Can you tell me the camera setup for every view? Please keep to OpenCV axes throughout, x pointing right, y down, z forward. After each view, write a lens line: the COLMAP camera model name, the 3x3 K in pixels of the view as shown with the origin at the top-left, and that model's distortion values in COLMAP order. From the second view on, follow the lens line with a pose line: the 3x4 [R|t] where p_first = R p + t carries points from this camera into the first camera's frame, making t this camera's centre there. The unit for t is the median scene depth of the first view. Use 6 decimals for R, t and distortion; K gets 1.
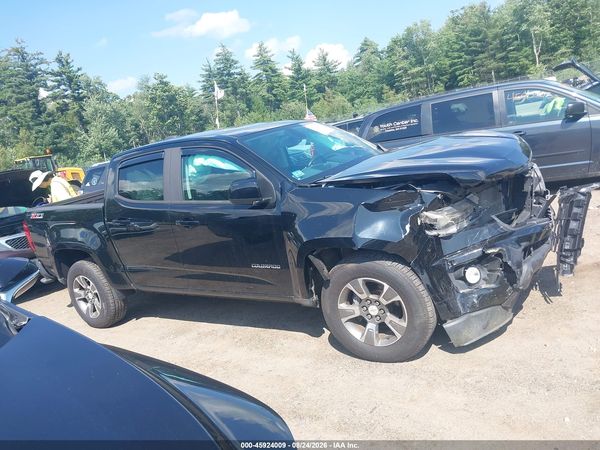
lens RADIAL K [[470.0, 0, 296.9], [0, 470.0, 227.6], [0, 0, 1]] dist [-0.006765, 0.003044]
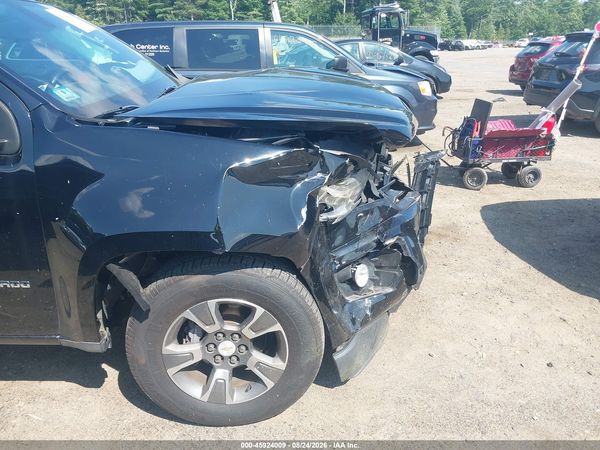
lens RADIAL K [[468.3, 0, 300.0], [0, 468.3, 225.0], [0, 0, 1]] dist [0.017478, 0.000521]
pose [[0.806707, -0.034836, 0.589925, -0.092504], [-0.030805, 0.994425, 0.100847, -0.035042], [-0.590149, -0.099526, 0.801136, 0.429684]]
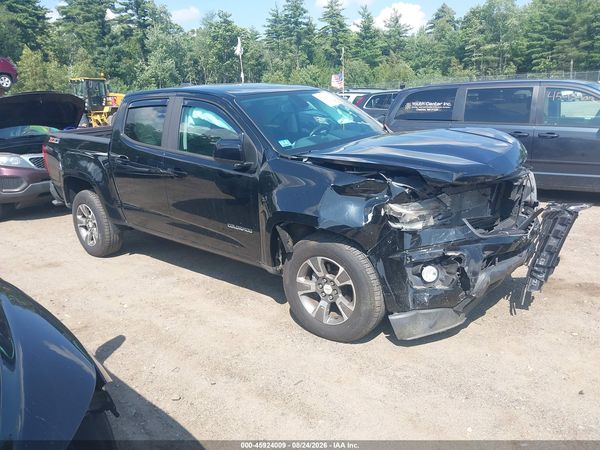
lens RADIAL K [[470.0, 0, 296.9], [0, 470.0, 227.6], [0, 0, 1]] dist [-0.006765, 0.003044]
pose [[0.981801, 0.175809, -0.071814, 0.128458], [-0.168824, 0.981161, 0.093921, -0.035483], [0.086973, -0.080088, 0.992986, -0.009858]]
